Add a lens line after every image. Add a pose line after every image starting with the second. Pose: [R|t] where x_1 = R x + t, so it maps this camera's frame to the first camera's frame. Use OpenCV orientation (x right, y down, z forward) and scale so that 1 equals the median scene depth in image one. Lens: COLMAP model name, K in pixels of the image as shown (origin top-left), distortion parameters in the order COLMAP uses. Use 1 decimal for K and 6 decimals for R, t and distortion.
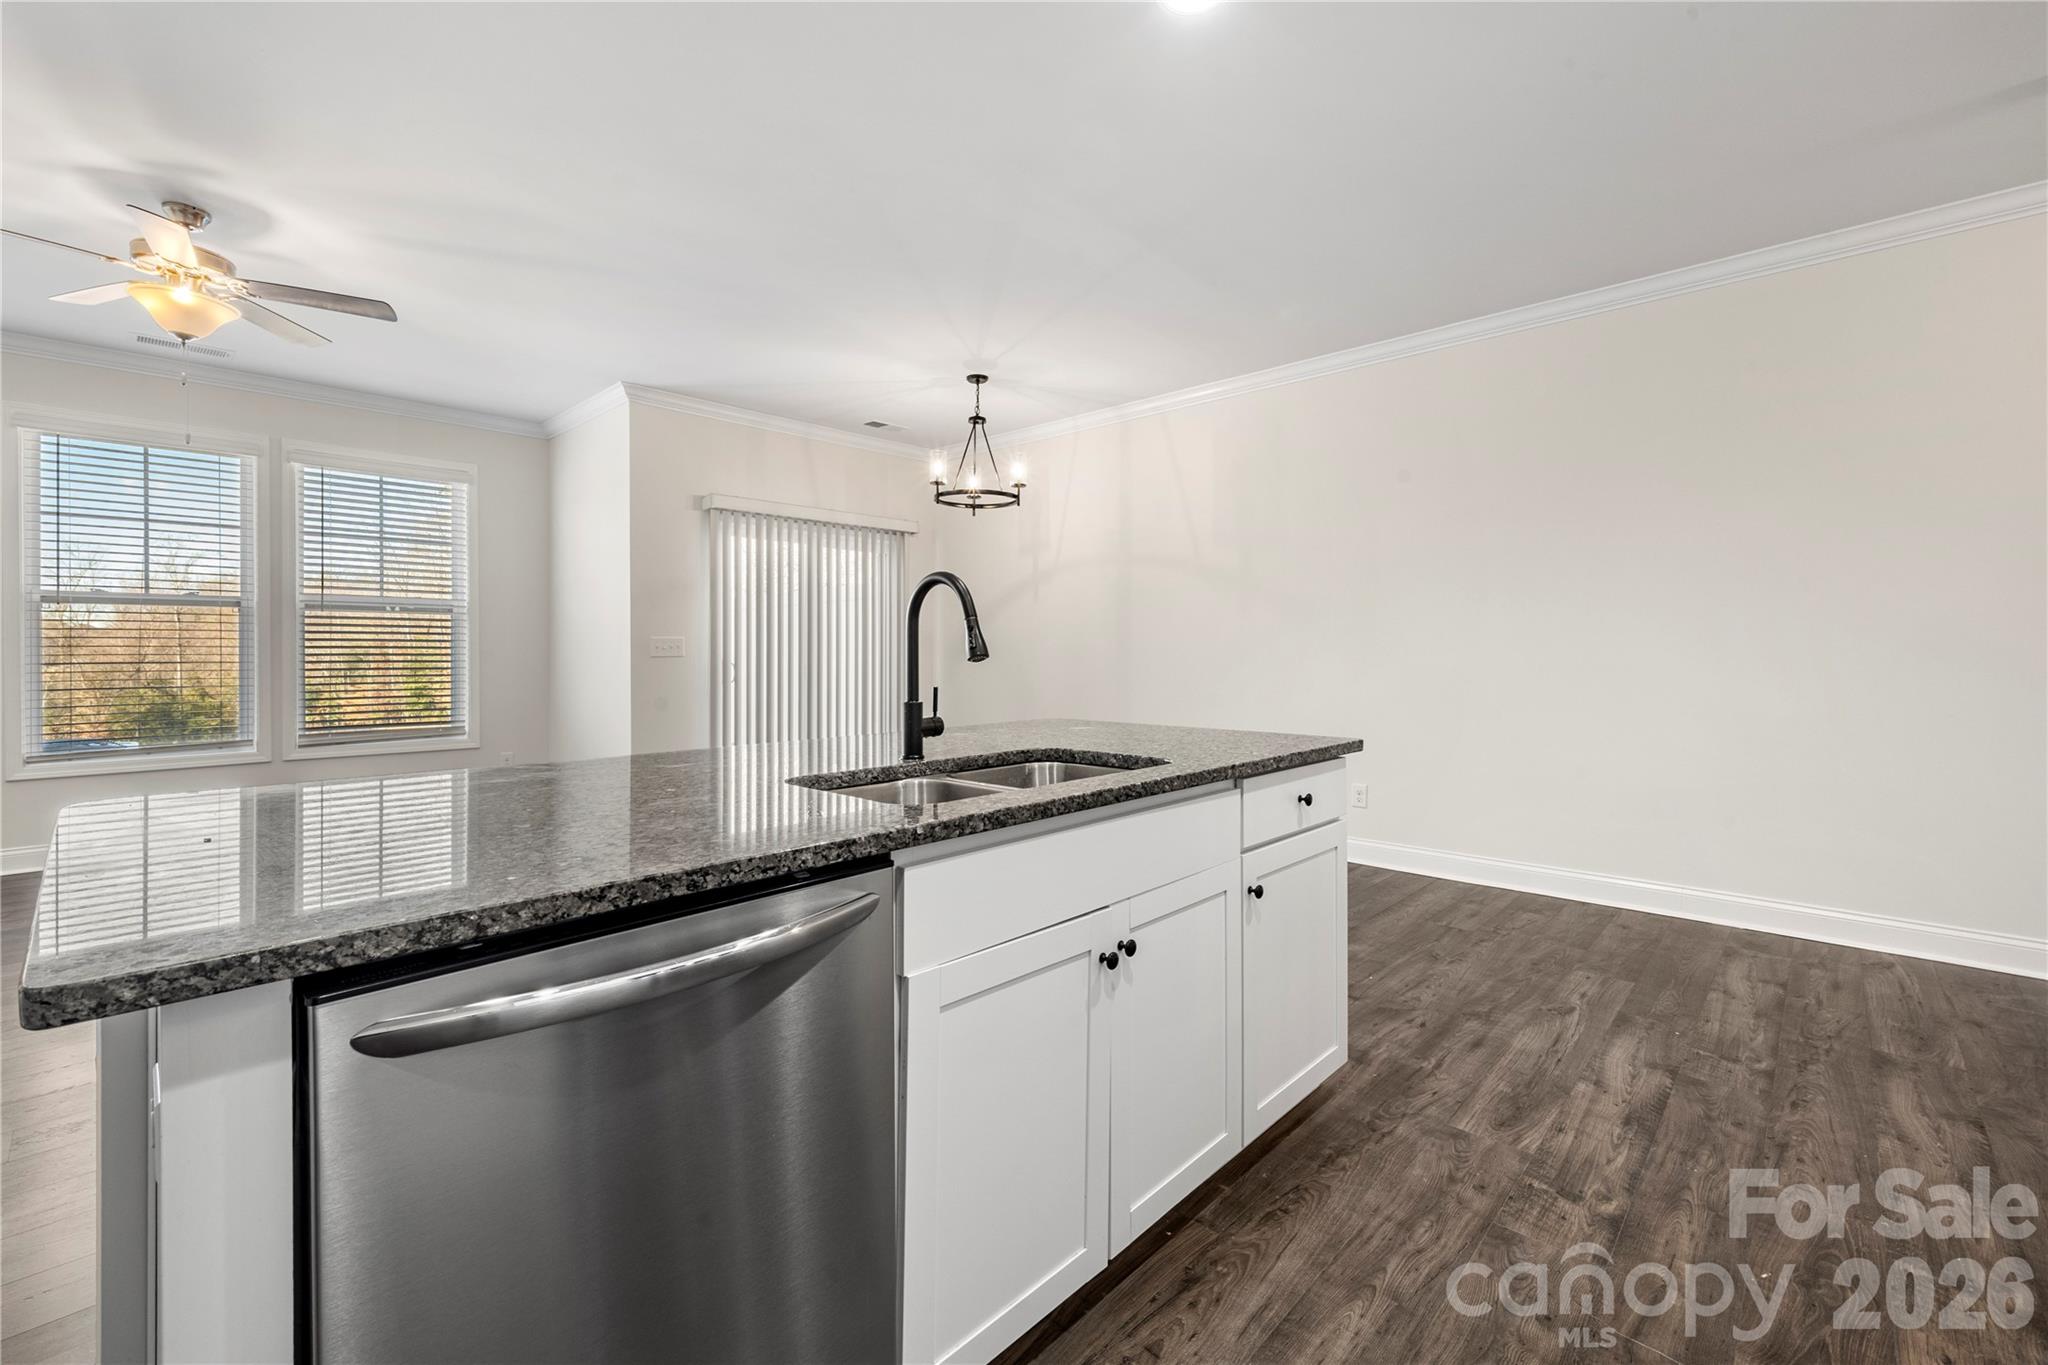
lens RADIAL K [[856.7, 0, 1032.0], [0, 856.7, 656.4], [0, 0, 1]] dist [0.001445, -0.004972]
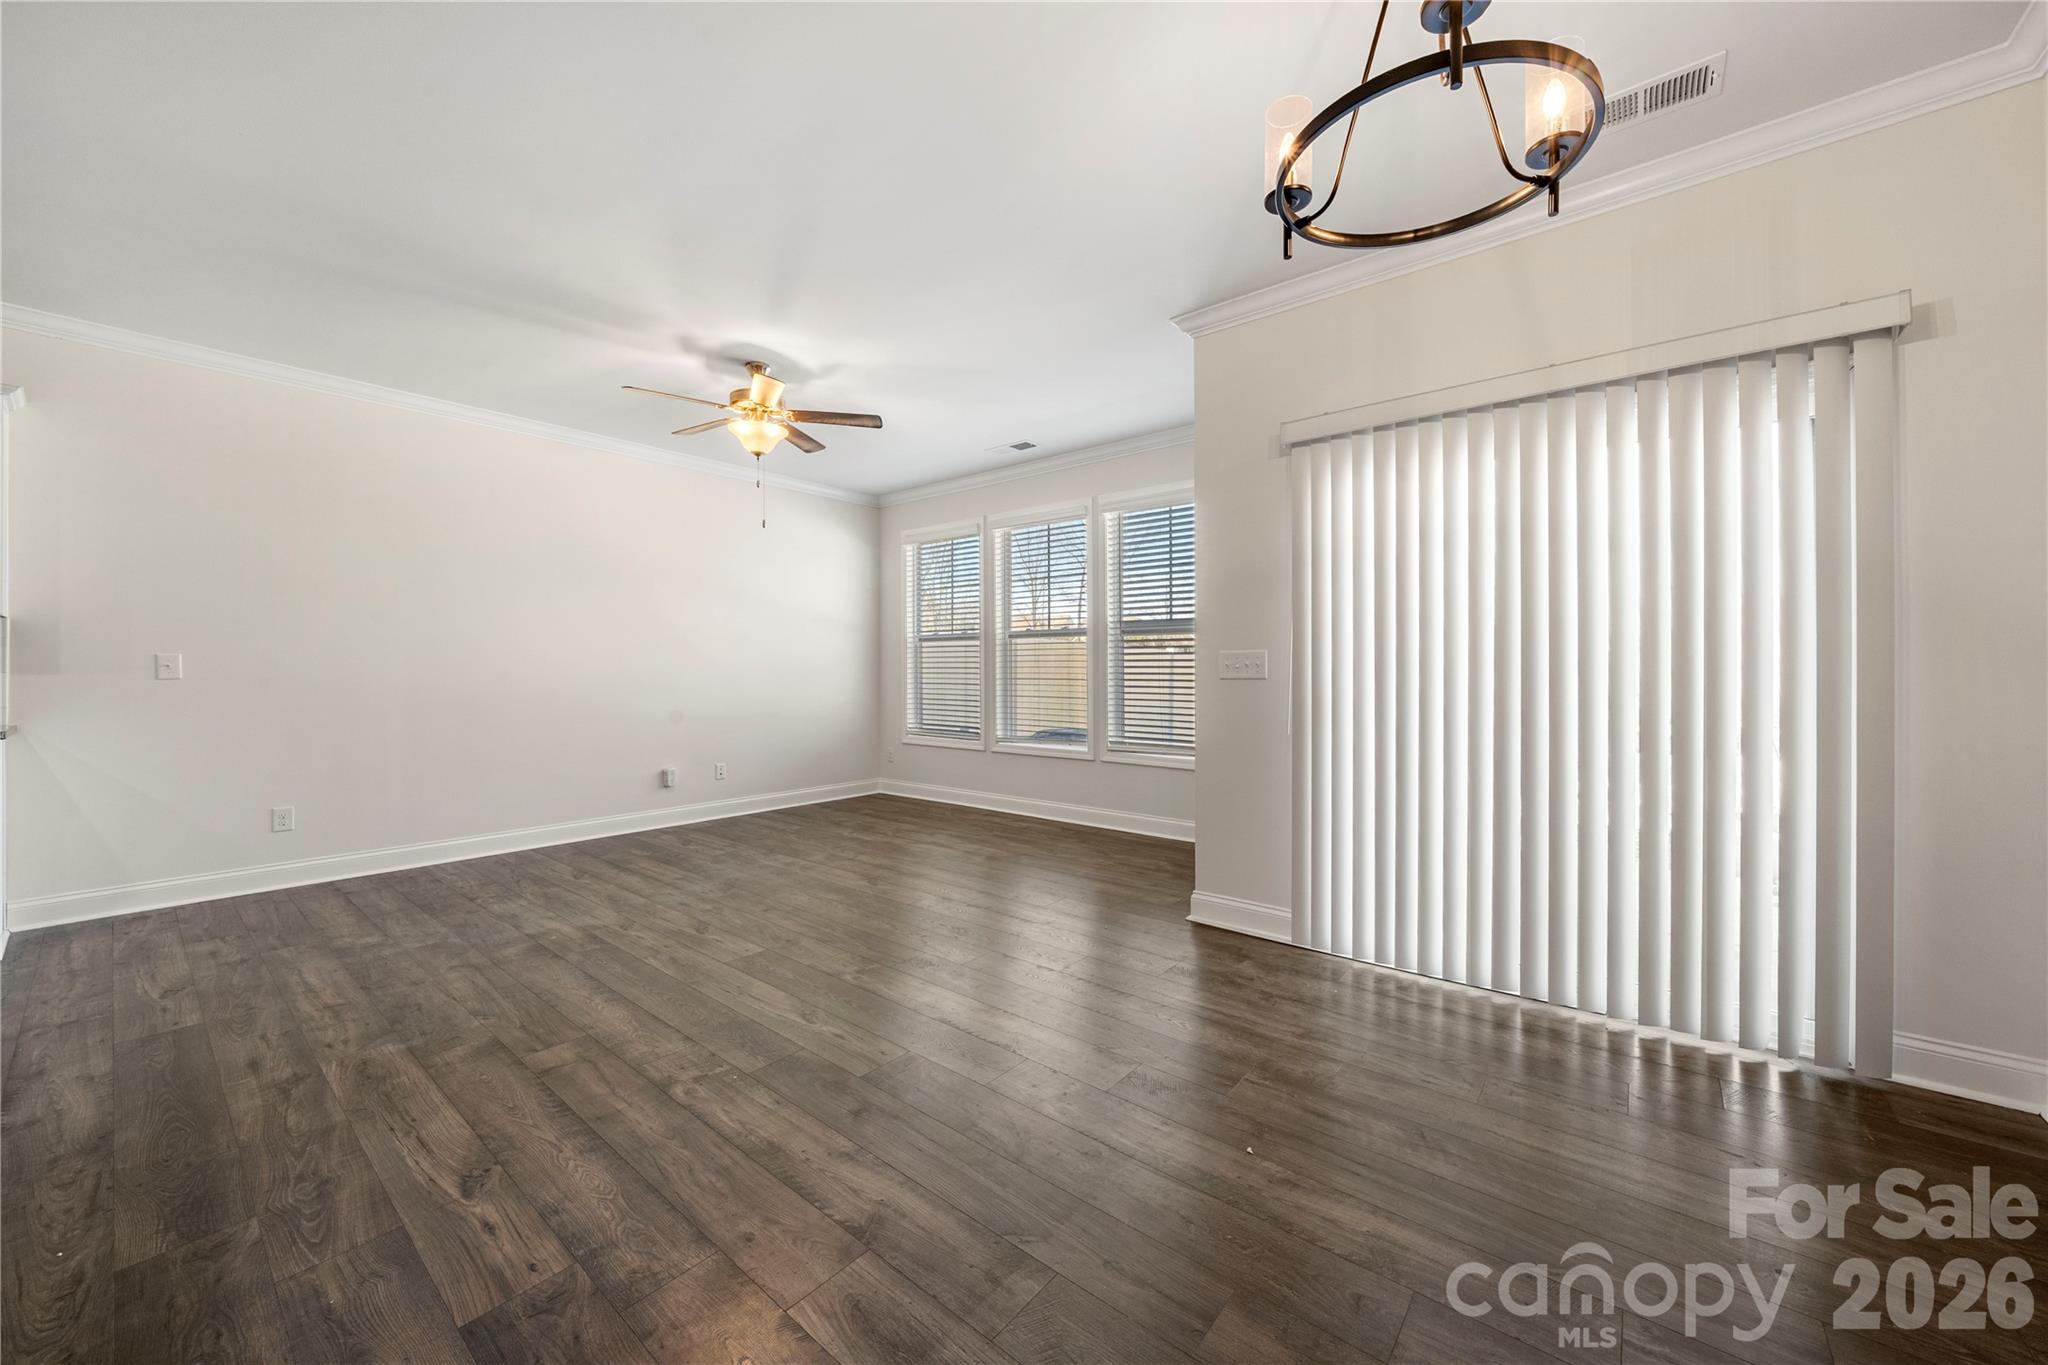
lens RADIAL K [[749.5, 0, 1026.9], [0, 749.5, 671.8], [0, 0, 1]] dist [-0.002680, 0.000638]
pose [[0.062806, 0.003550, -0.998019, 0.190050], [-0.004508, 0.999984, 0.003273, -0.007340], [0.998016, 0.004294, 0.062821, 0.864861]]
